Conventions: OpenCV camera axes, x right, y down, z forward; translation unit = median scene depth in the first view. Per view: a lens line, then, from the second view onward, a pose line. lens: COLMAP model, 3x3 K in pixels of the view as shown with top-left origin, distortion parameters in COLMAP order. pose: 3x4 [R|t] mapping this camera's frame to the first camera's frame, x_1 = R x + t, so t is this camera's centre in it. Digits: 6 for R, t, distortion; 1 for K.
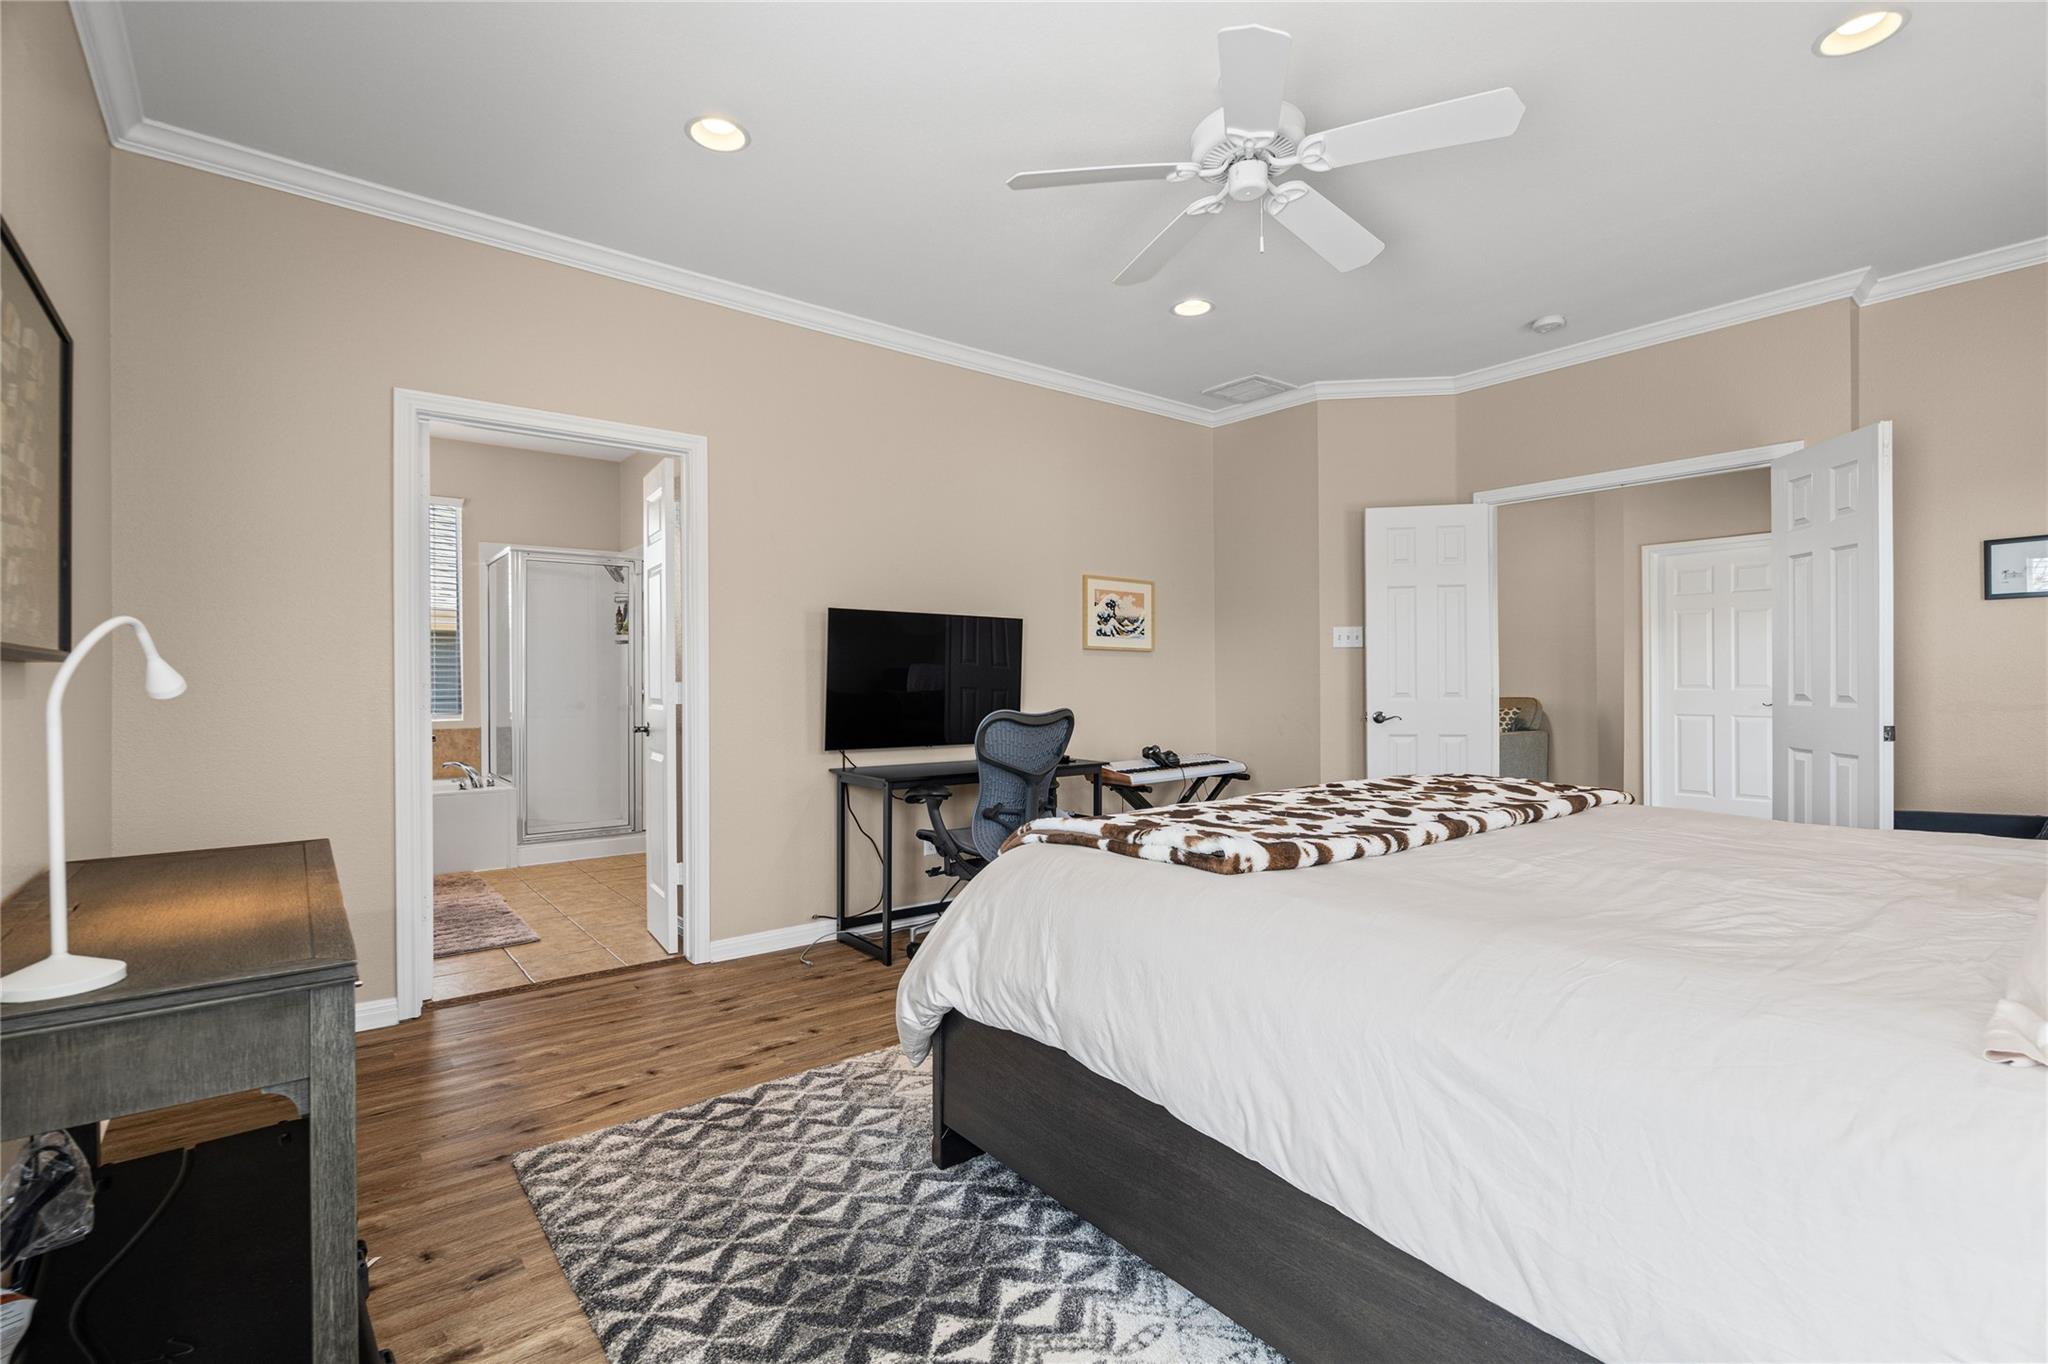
lens RADIAL K [[946.9, 0, 1023.1], [0, 946.9, 673.5], [0, 0, 1]] dist [-0.002468, 0.000822]
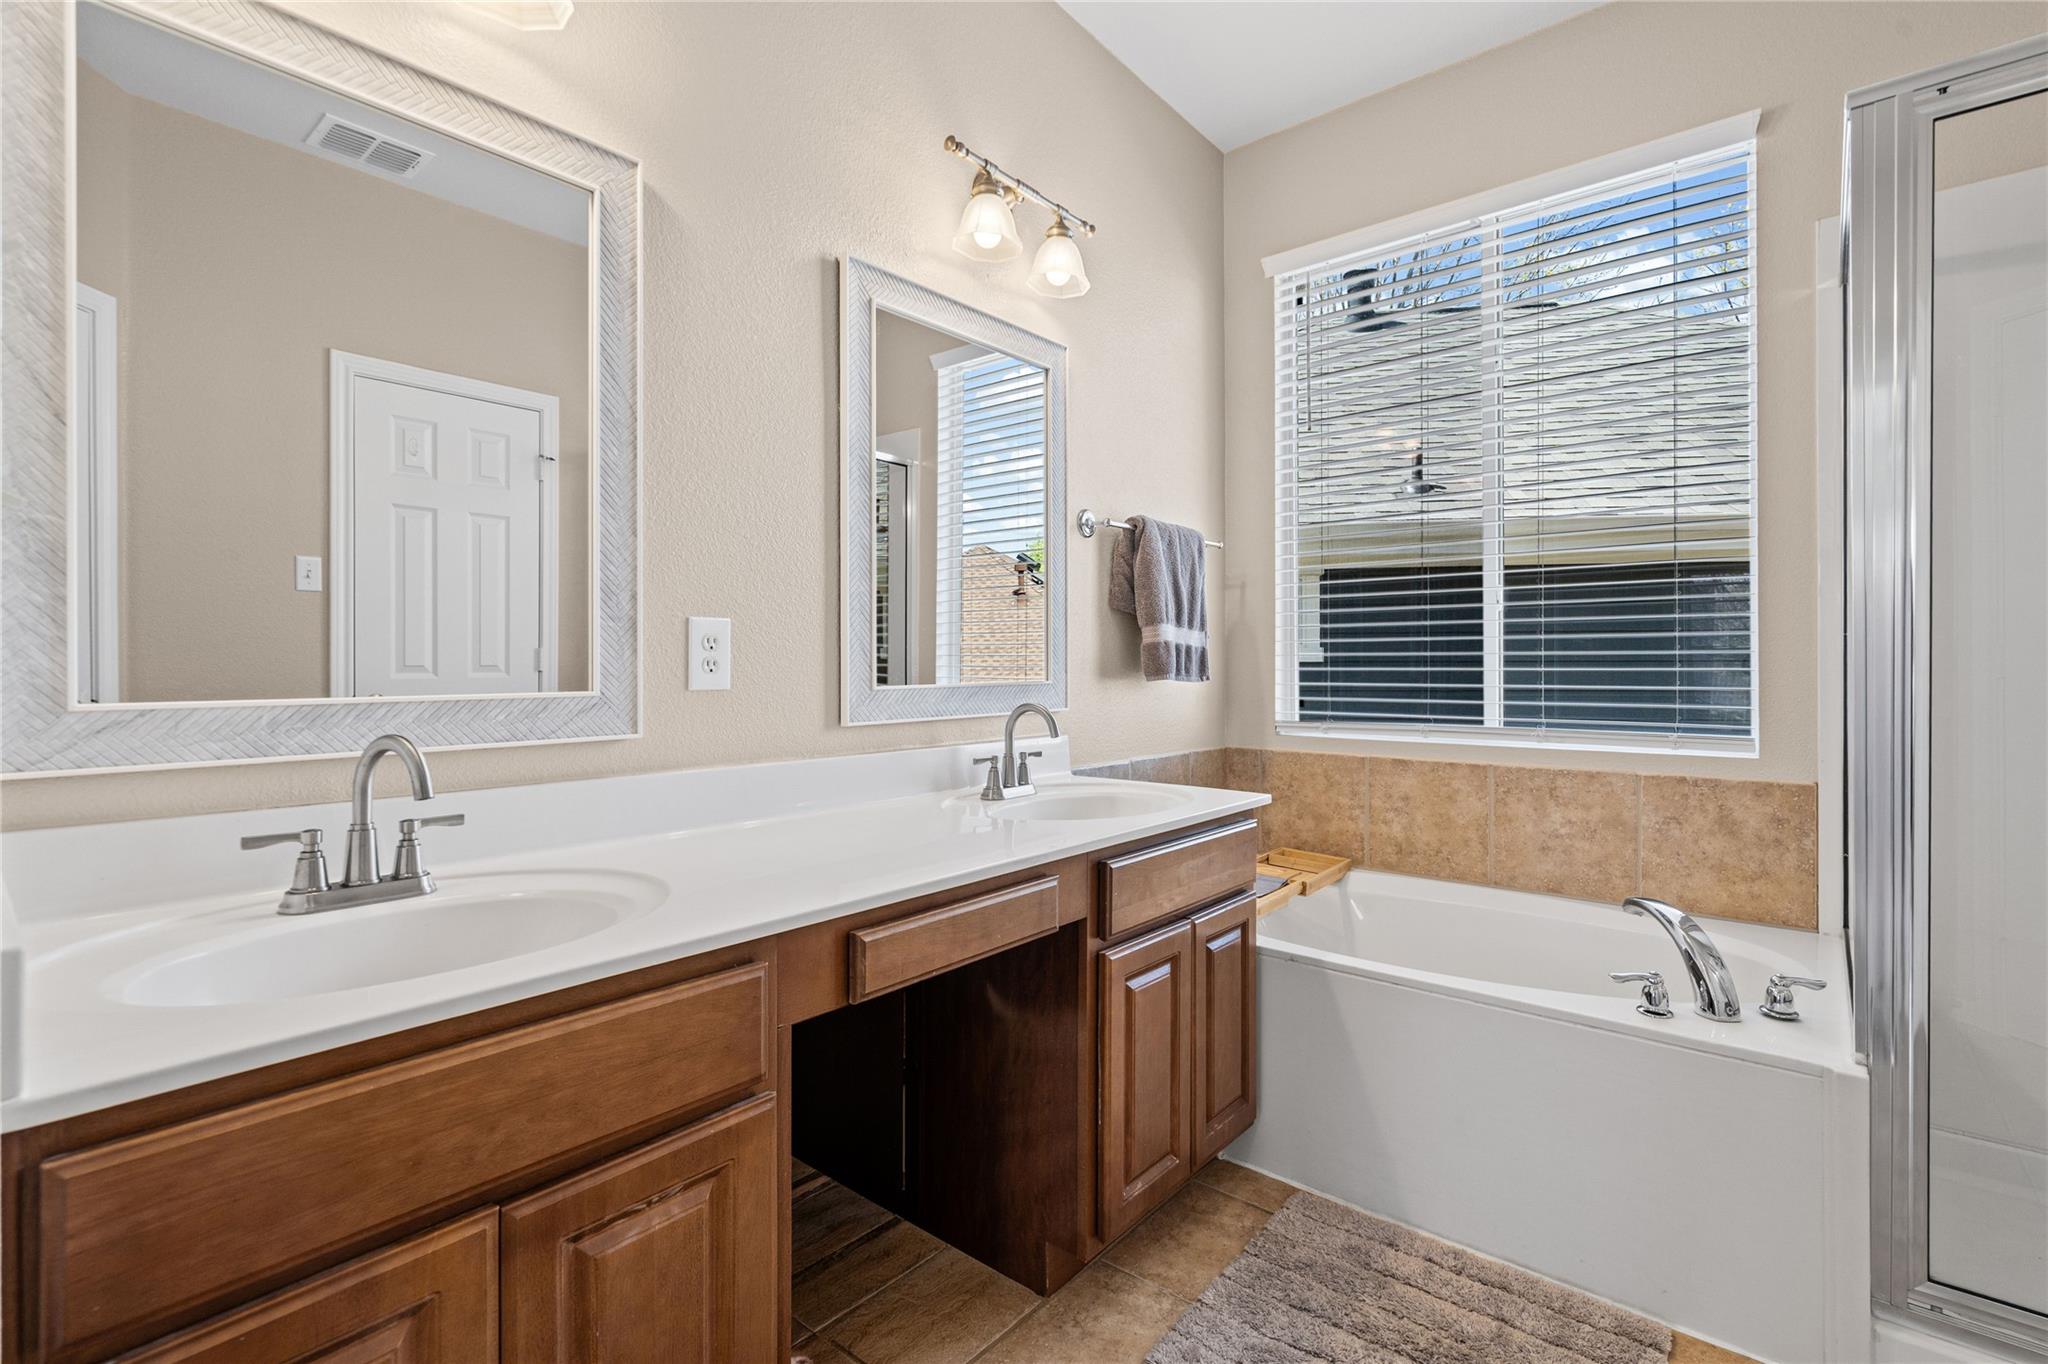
lens RADIAL K [[946.9, 0, 1023.1], [0, 946.9, 673.5], [0, 0, 1]] dist [-0.002468, 0.000822]
pose [[0.201455, 0.009901, -0.979448, -0.309050], [0.000471, 0.999948, 0.010205, 0.015722], [0.979498, -0.002517, 0.201440, 0.664844]]
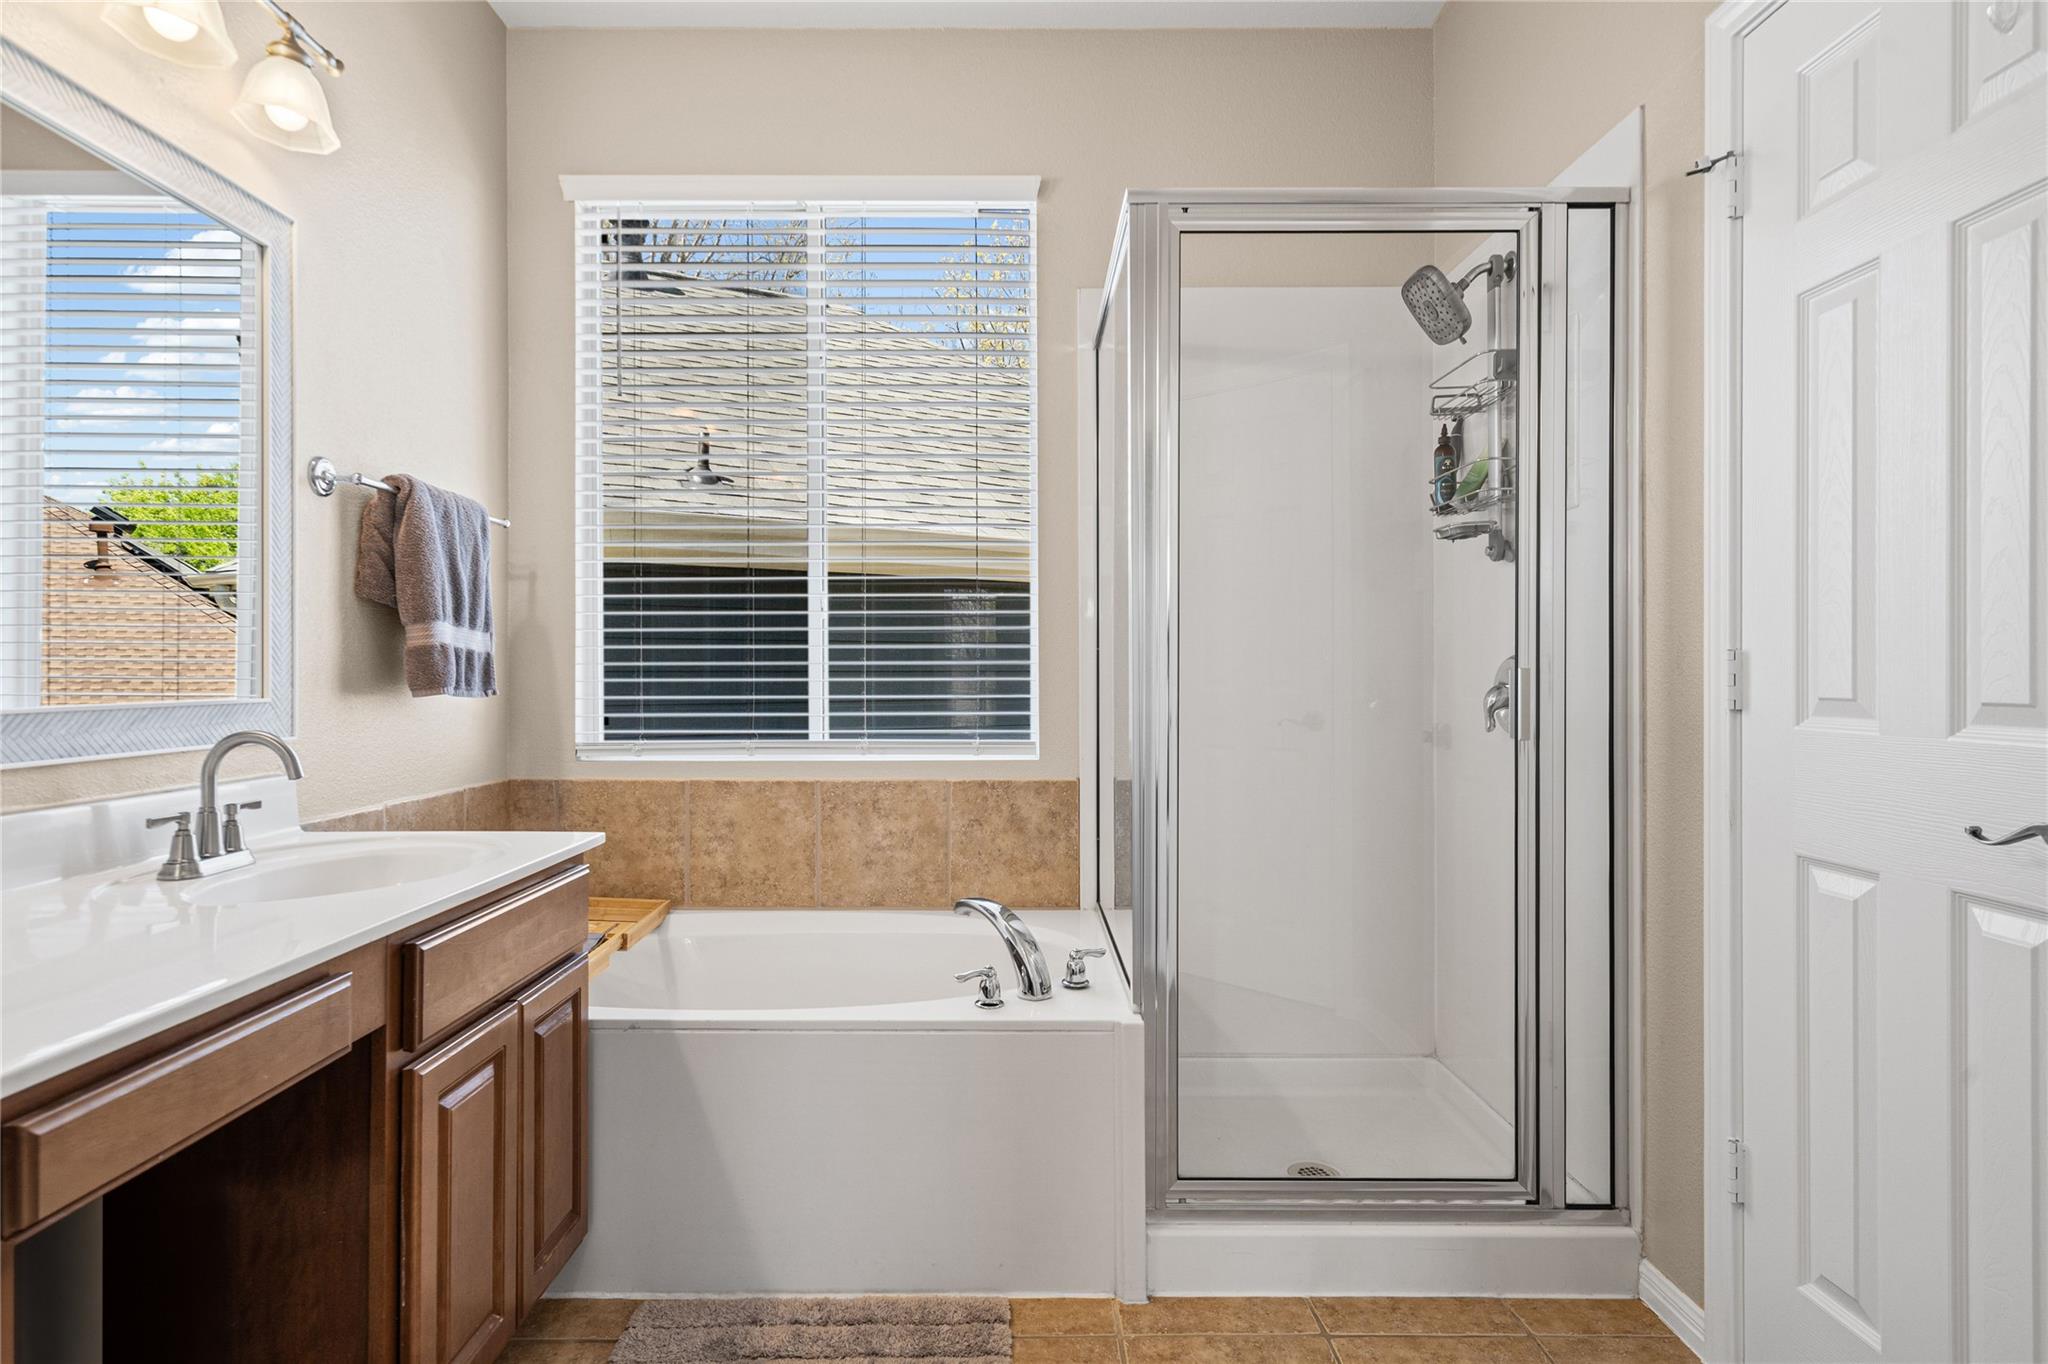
lens RADIAL K [[1098.8, 0, 1024.0], [0, 1098.8, 682.0], [0, 0, 1]] dist [0.003016, 0.002340]
pose [[0.791196, 0.004198, -0.611548, -0.324637], [-0.000476, 0.999980, 0.006249, 0.016074], [0.611562, -0.004653, 0.791183, 0.641967]]
